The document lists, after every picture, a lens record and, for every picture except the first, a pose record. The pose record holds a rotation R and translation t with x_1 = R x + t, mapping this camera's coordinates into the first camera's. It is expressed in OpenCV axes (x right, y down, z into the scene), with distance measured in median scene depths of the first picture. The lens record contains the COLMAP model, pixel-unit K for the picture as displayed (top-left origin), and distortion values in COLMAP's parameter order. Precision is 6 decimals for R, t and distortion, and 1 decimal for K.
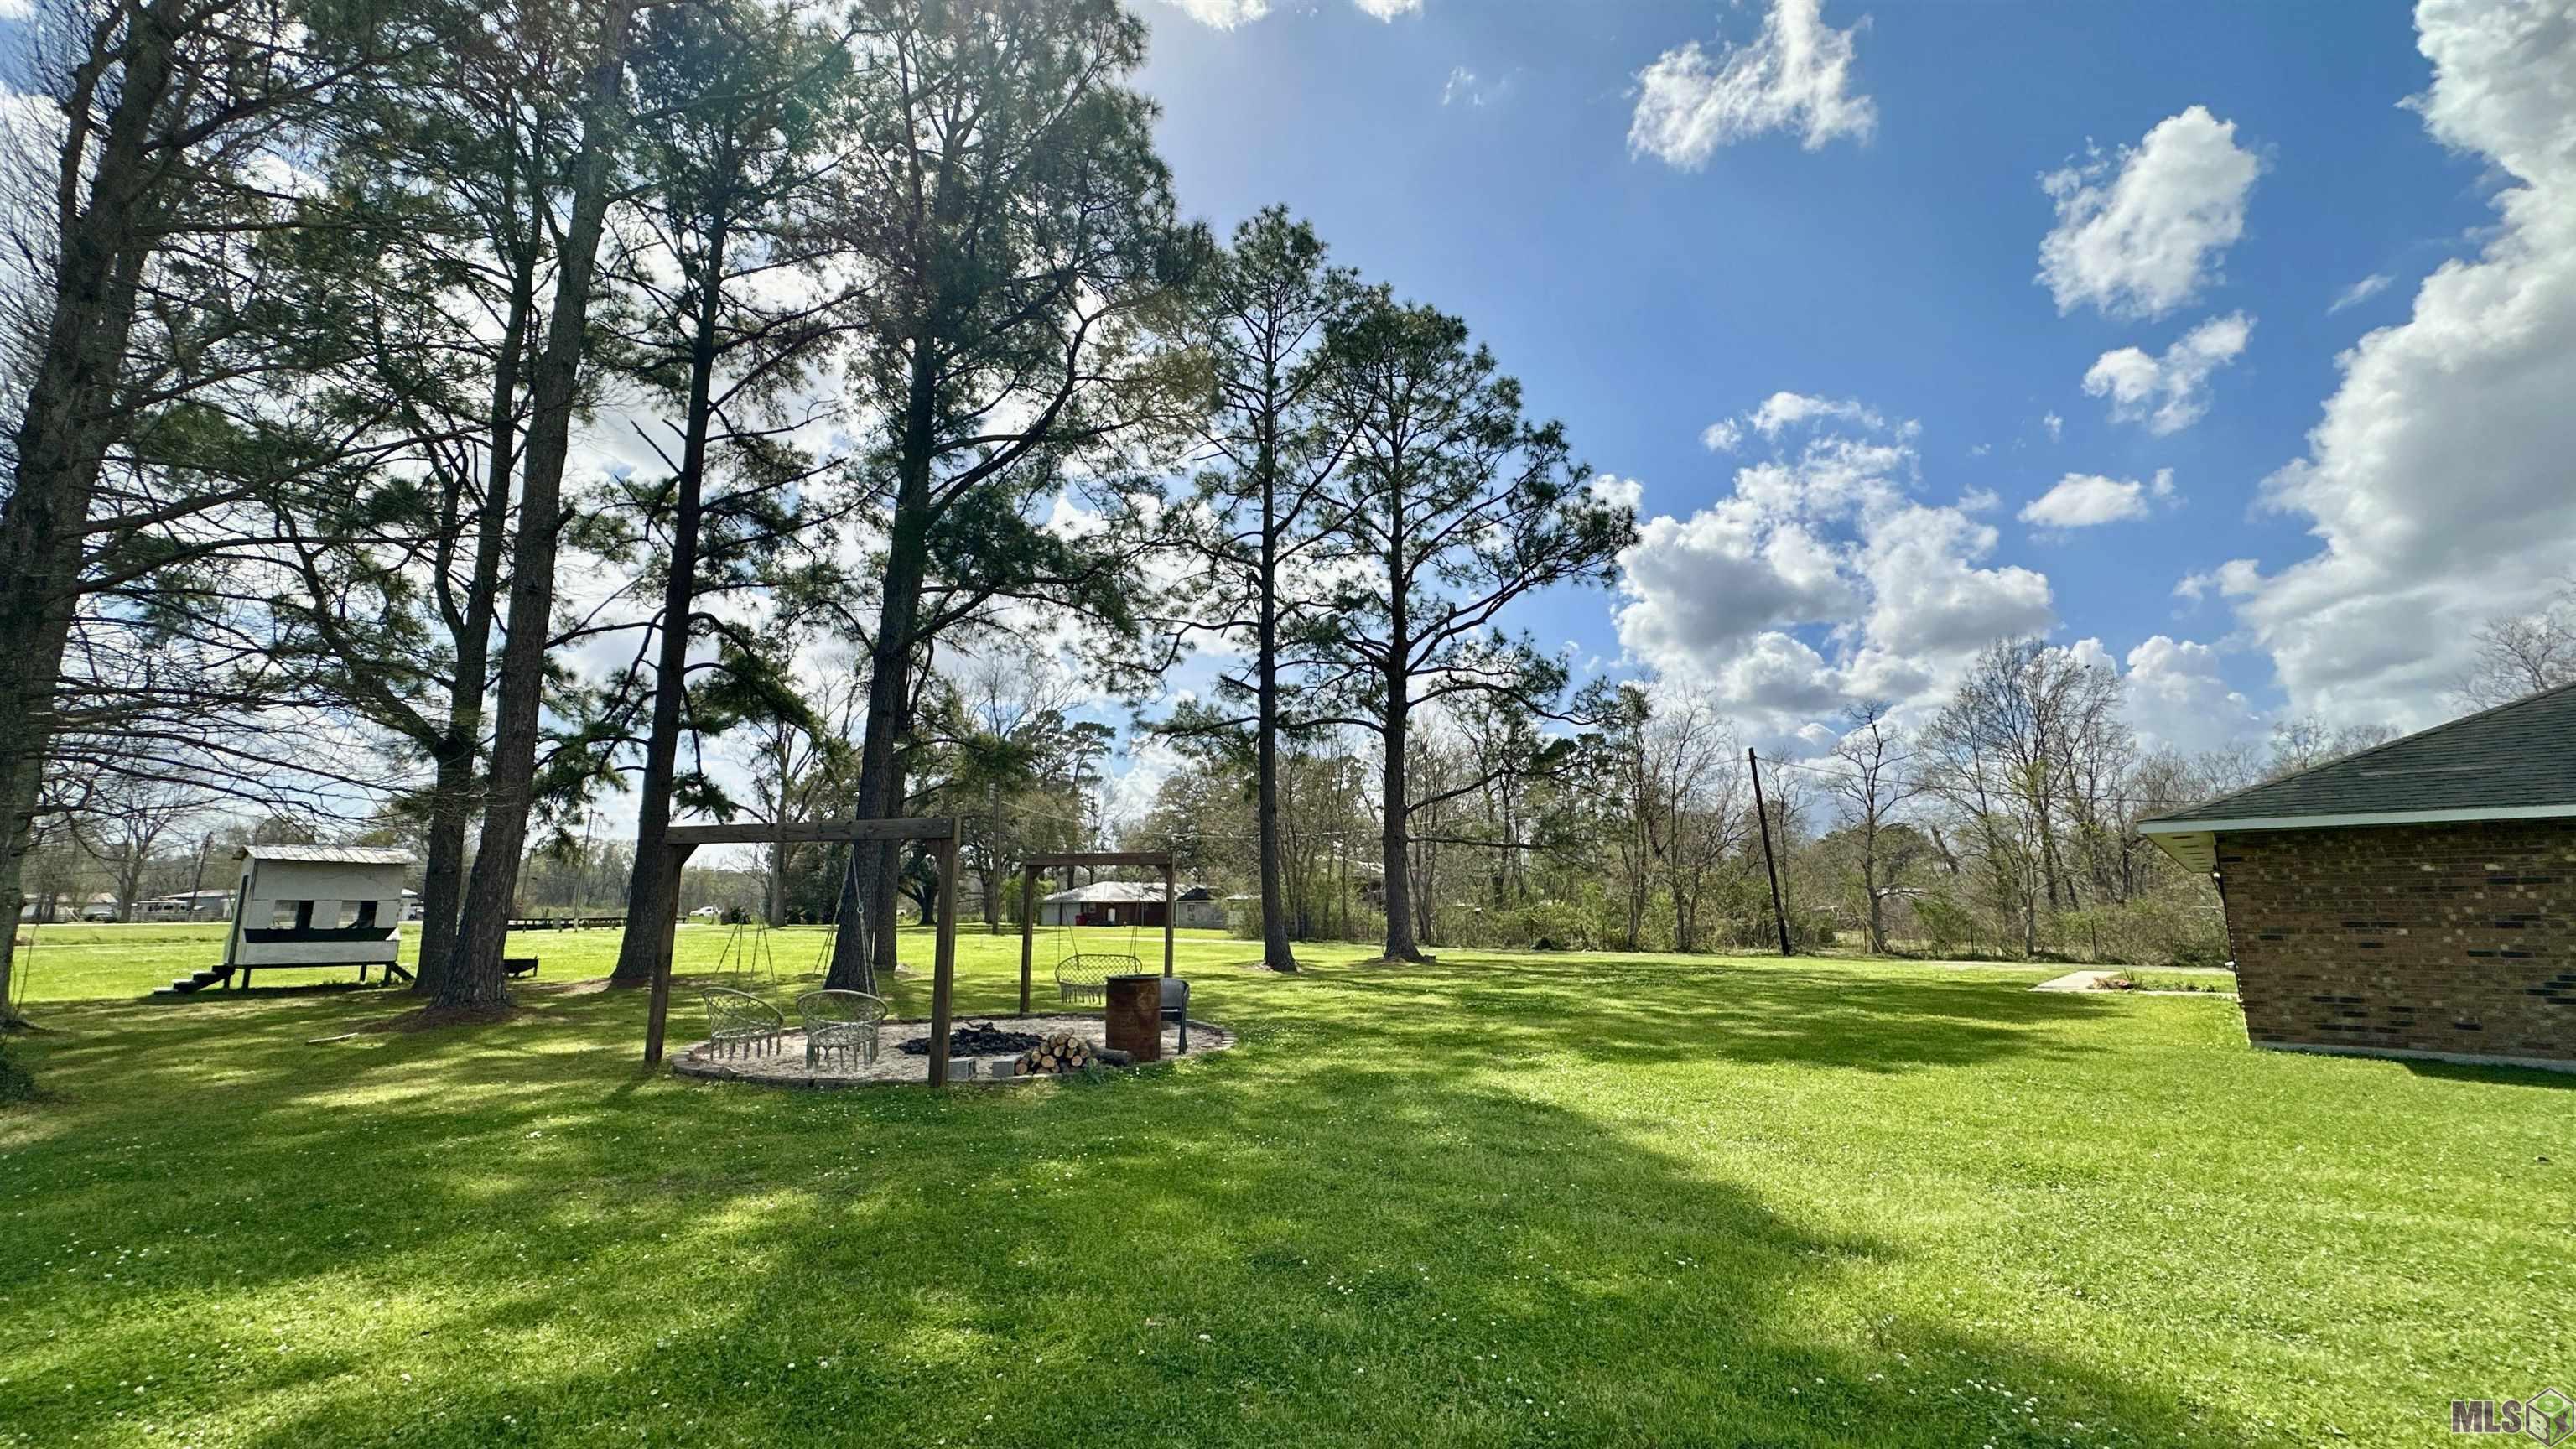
lens RADIAL K [[1030.3, 0, 1291.2], [0, 1030.3, 725.5], [0, 0, 1]] dist [0.001138, 0.000026]
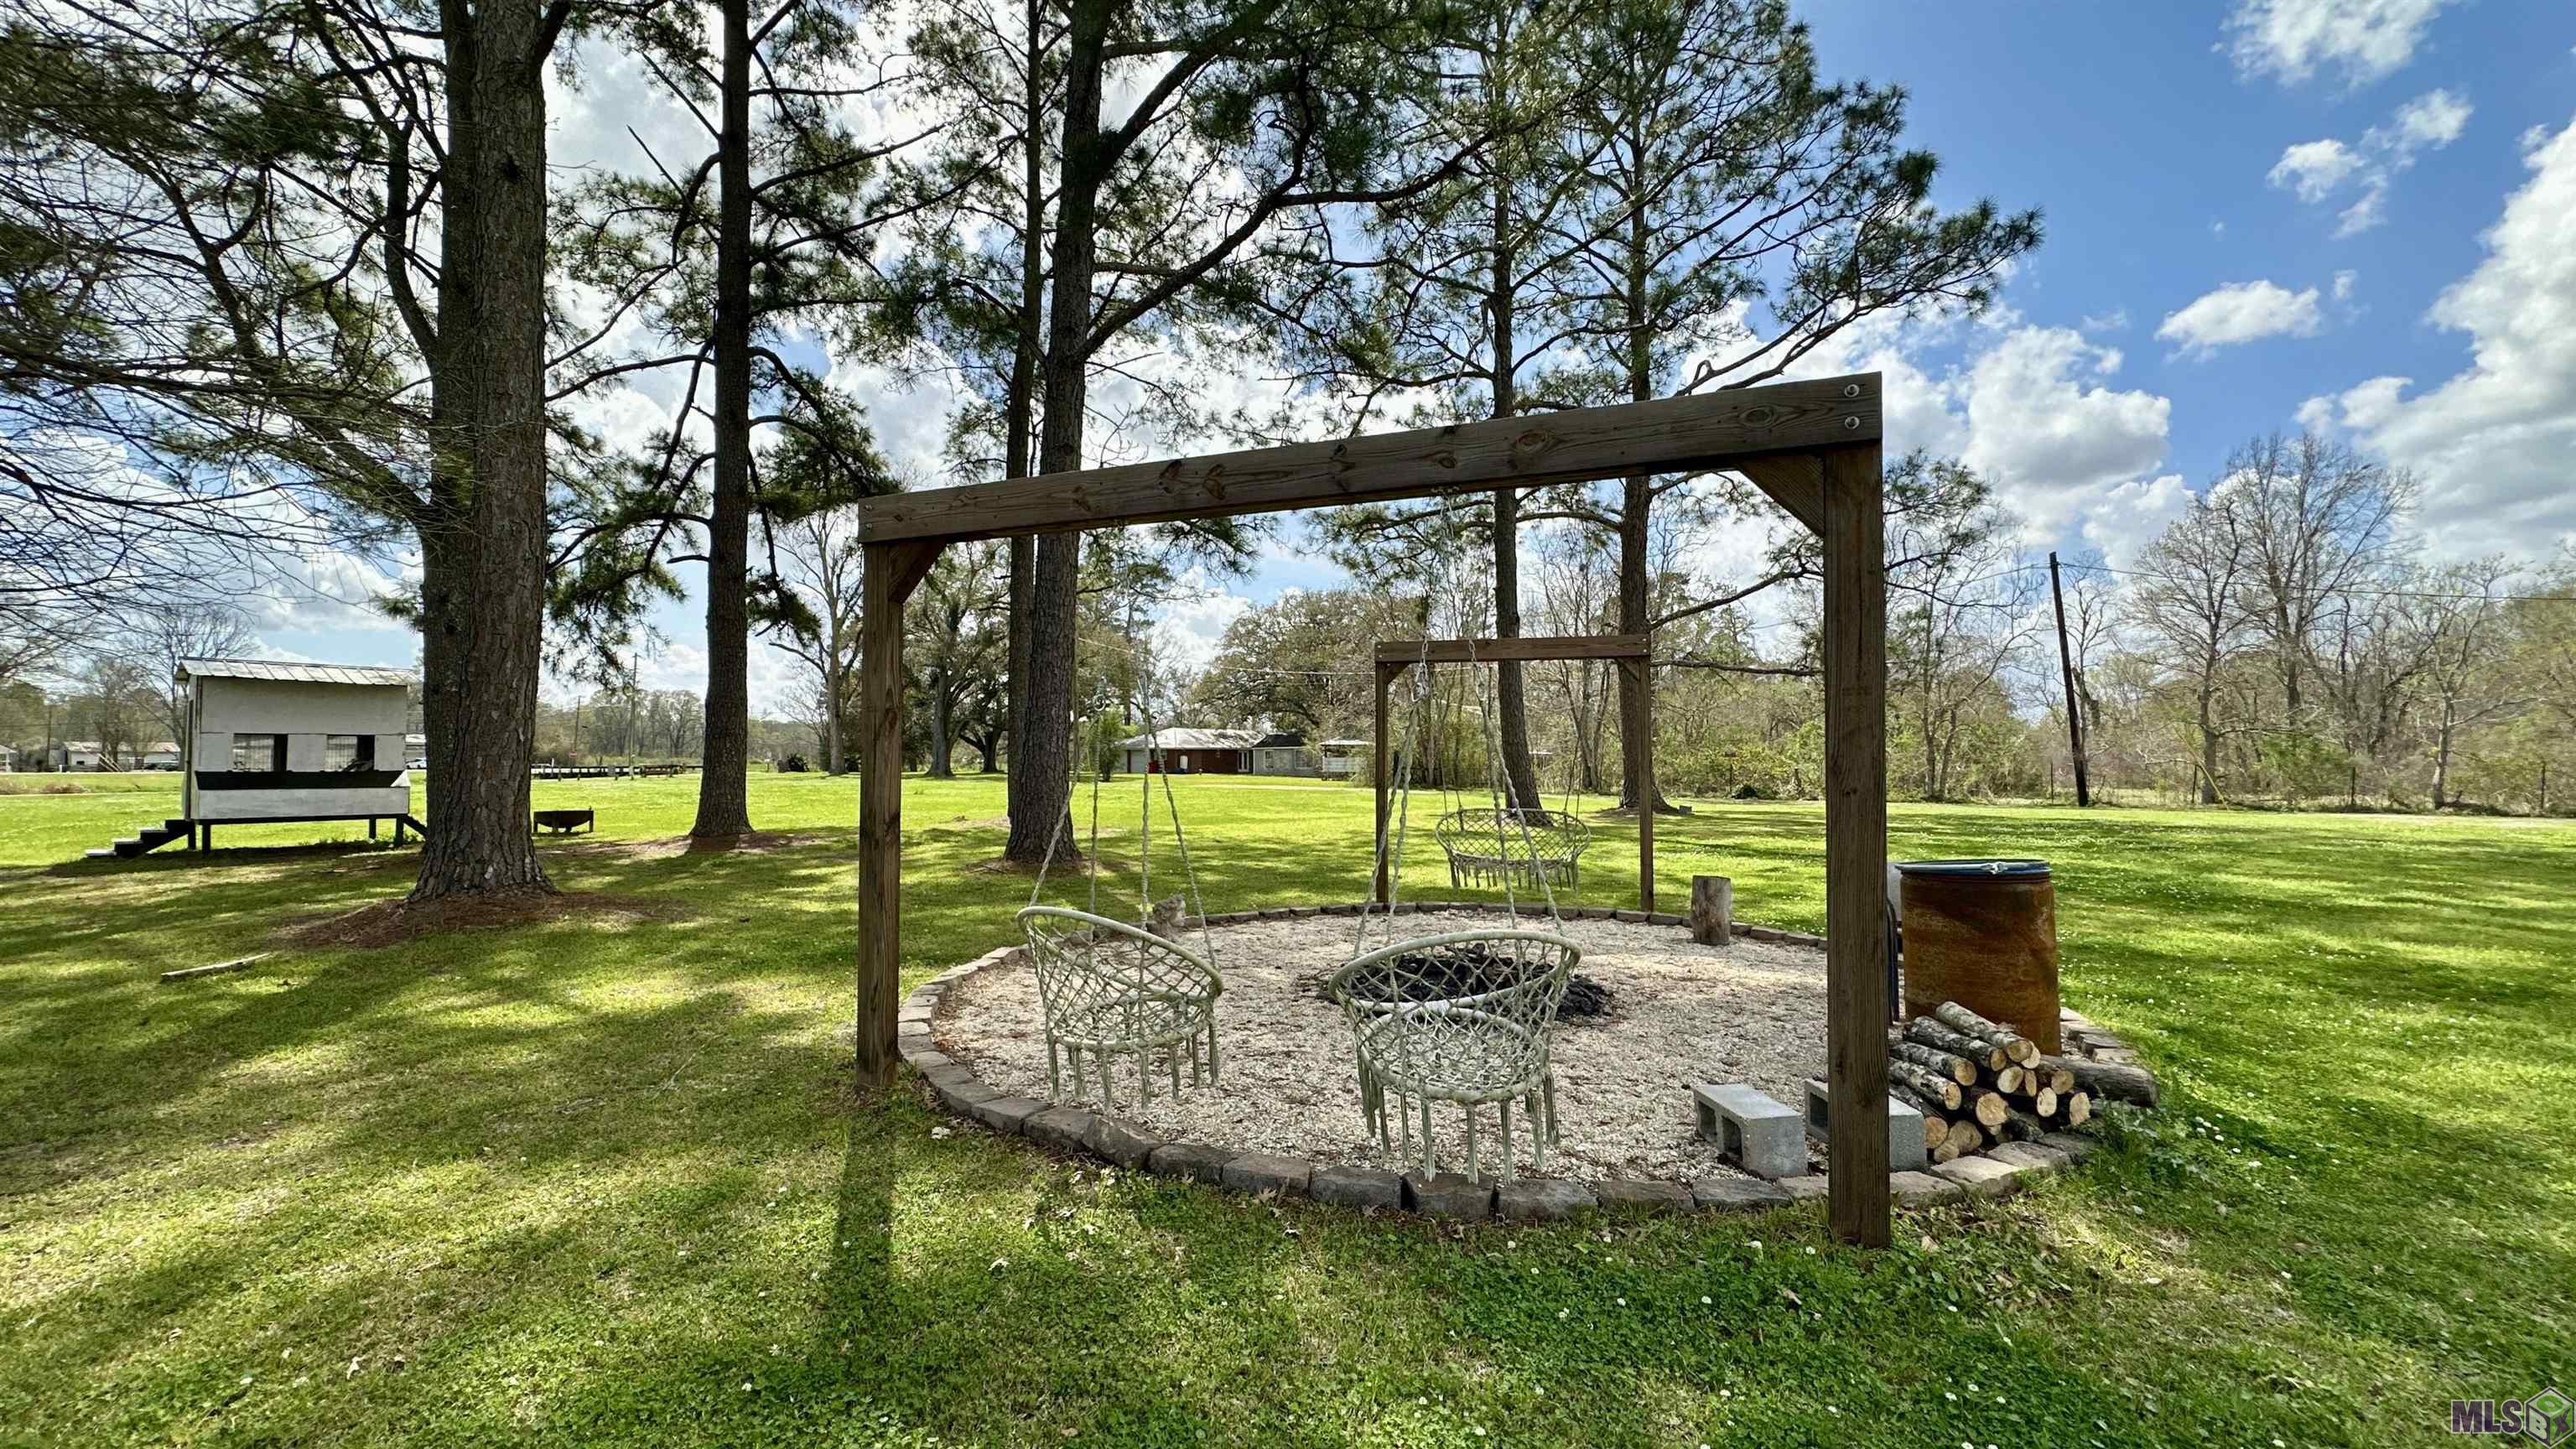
lens RADIAL K [[1041.6, 0, 1302.3], [0, 1041.6, 733.3], [0, 0, 1]] dist [0.009049, -0.005879]
pose [[0.999753, -0.000915, -0.022204, -0.164624], [0.004271, 0.988431, 0.151610, 0.047480], [0.021808, -0.151667, 0.988191, 0.223161]]
